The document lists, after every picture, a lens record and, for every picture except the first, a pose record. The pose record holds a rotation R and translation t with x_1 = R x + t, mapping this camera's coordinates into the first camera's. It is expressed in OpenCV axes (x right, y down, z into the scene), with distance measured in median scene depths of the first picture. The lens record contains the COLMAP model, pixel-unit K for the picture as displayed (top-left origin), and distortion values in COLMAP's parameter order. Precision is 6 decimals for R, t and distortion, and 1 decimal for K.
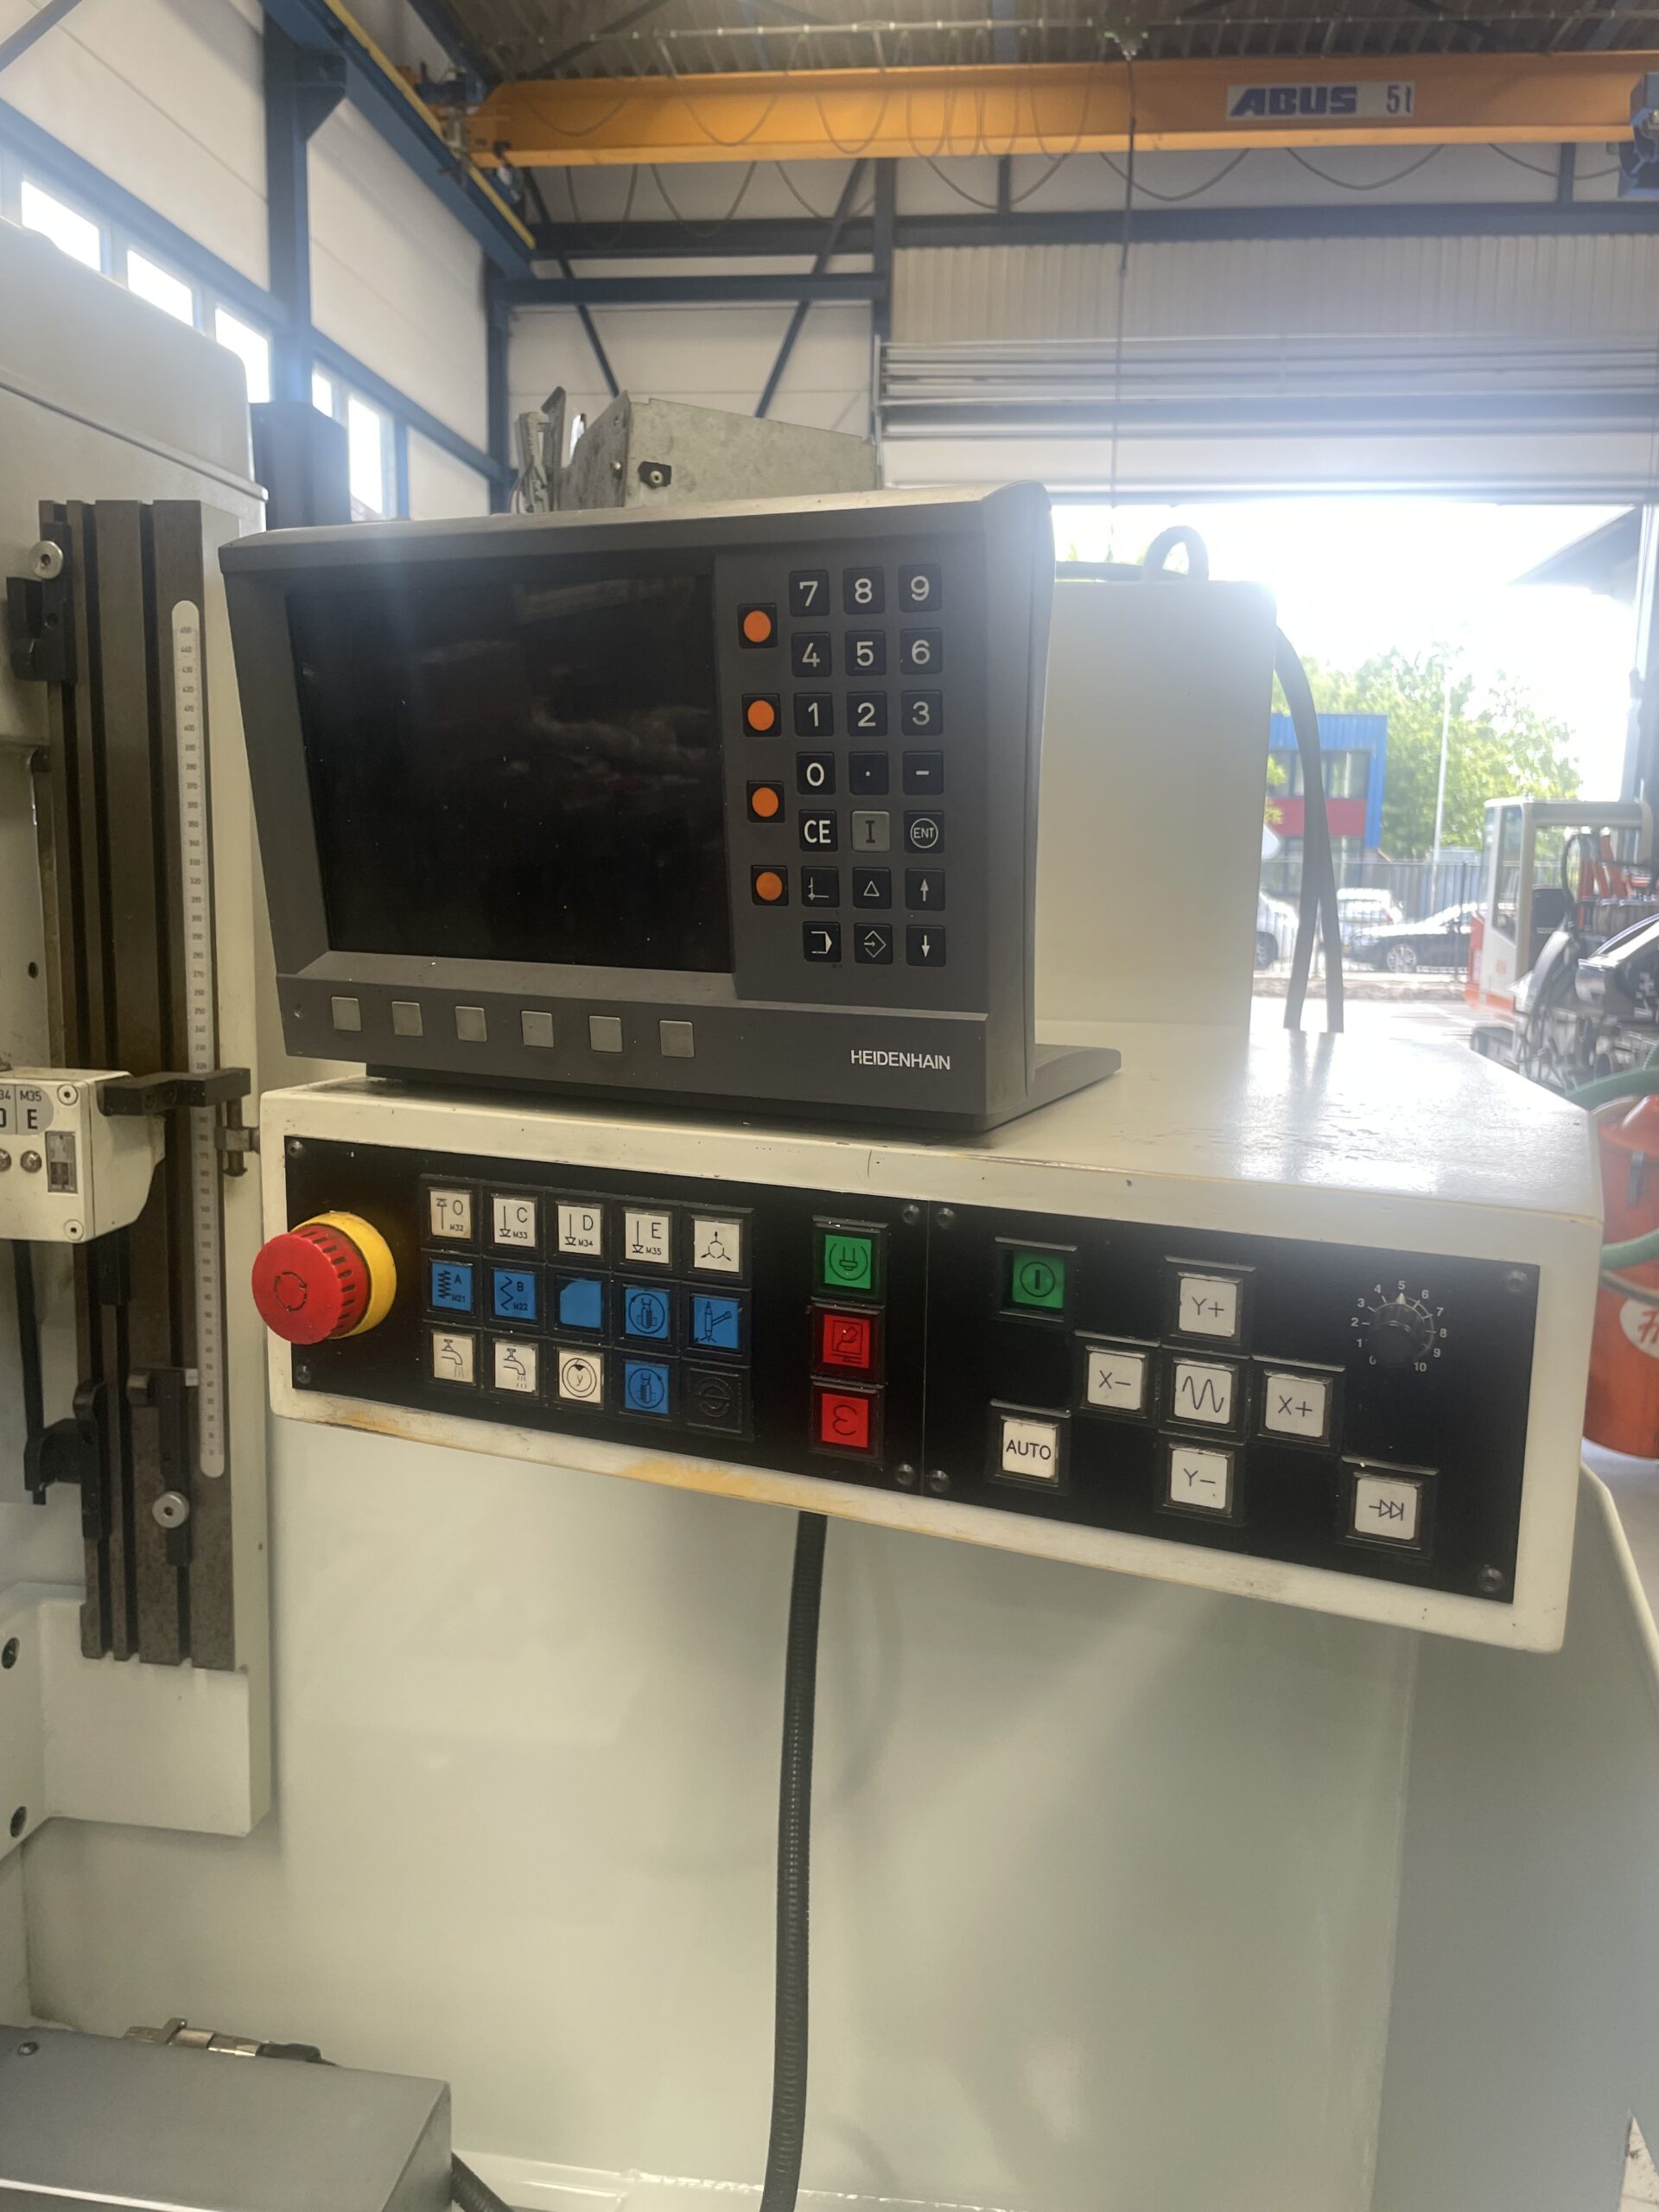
lens RADIAL K [[1693.3, 0, 829.5], [0, 1693.3, 1106.0], [0, 0, 1]] dist [0.077997, -0.107121]
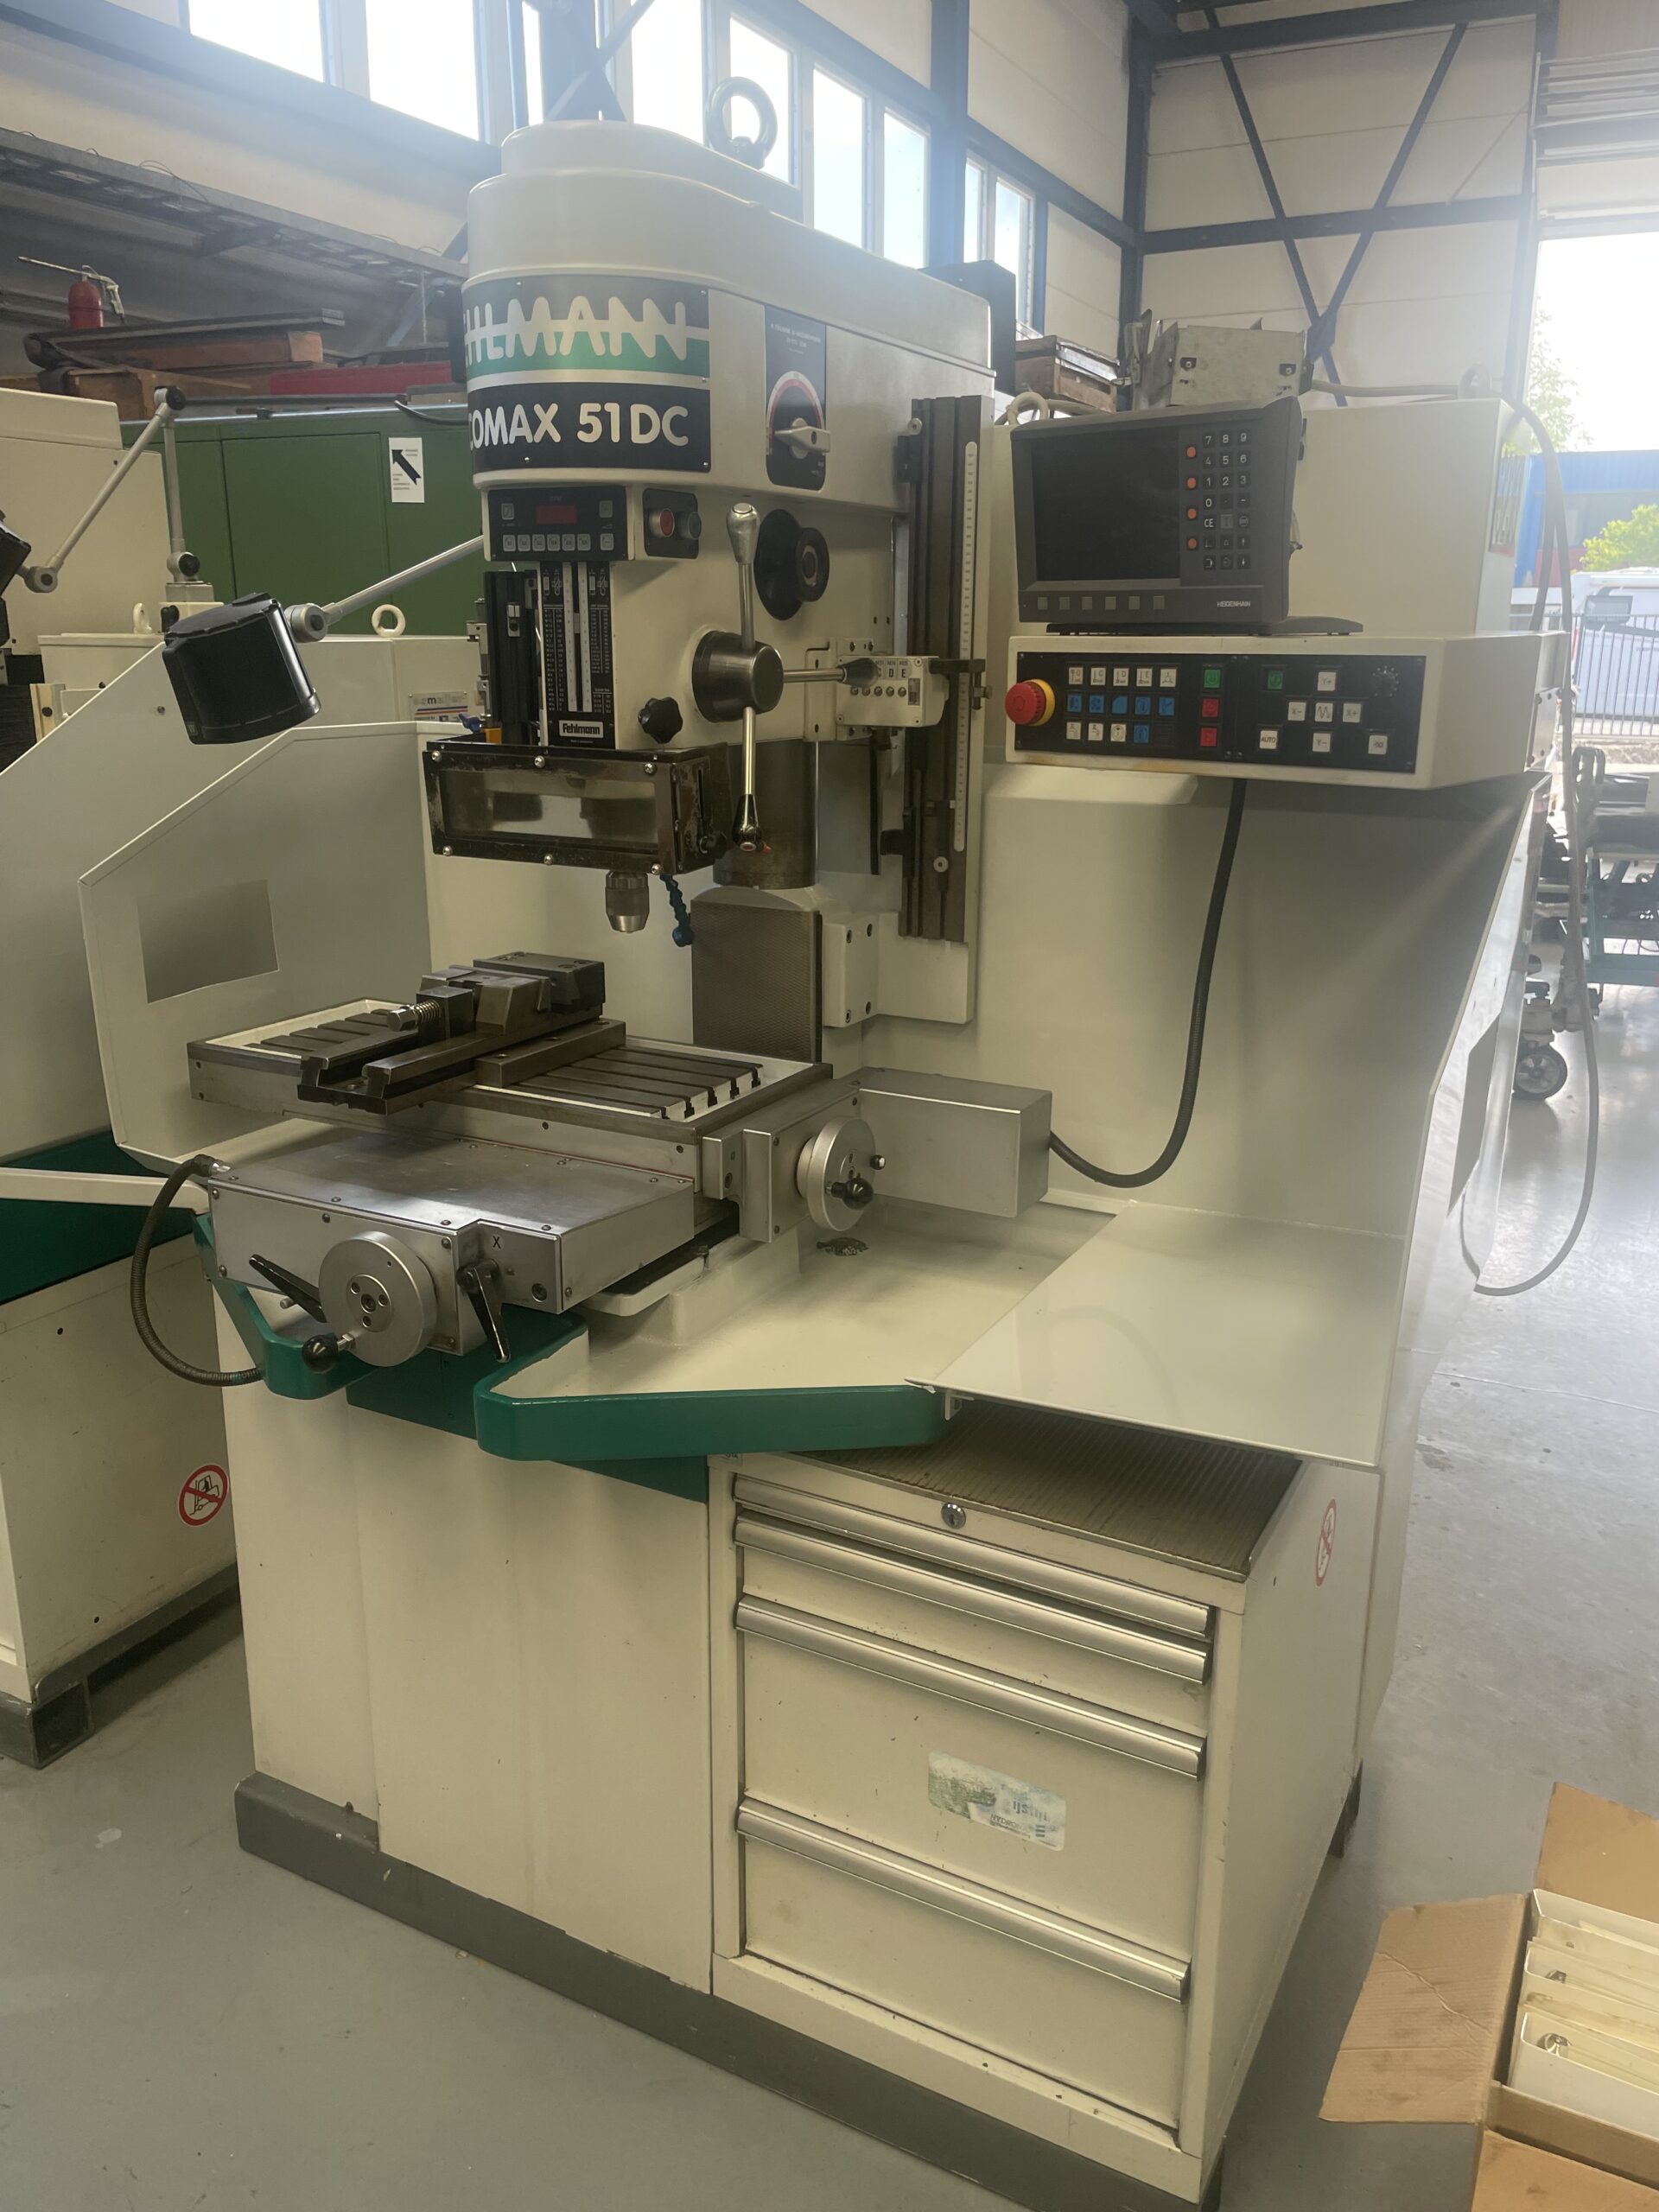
lens RADIAL K [[1693.3, 0, 829.5], [0, 1693.3, 1106.0], [0, 0, 1]] dist [0.077997, -0.107121]
pose [[0.940309, 0.075578, -0.331823, 0.259924], [-0.034112, 0.991050, 0.129062, 0.286488], [0.338607, -0.110040, 0.934471, -1.255916]]
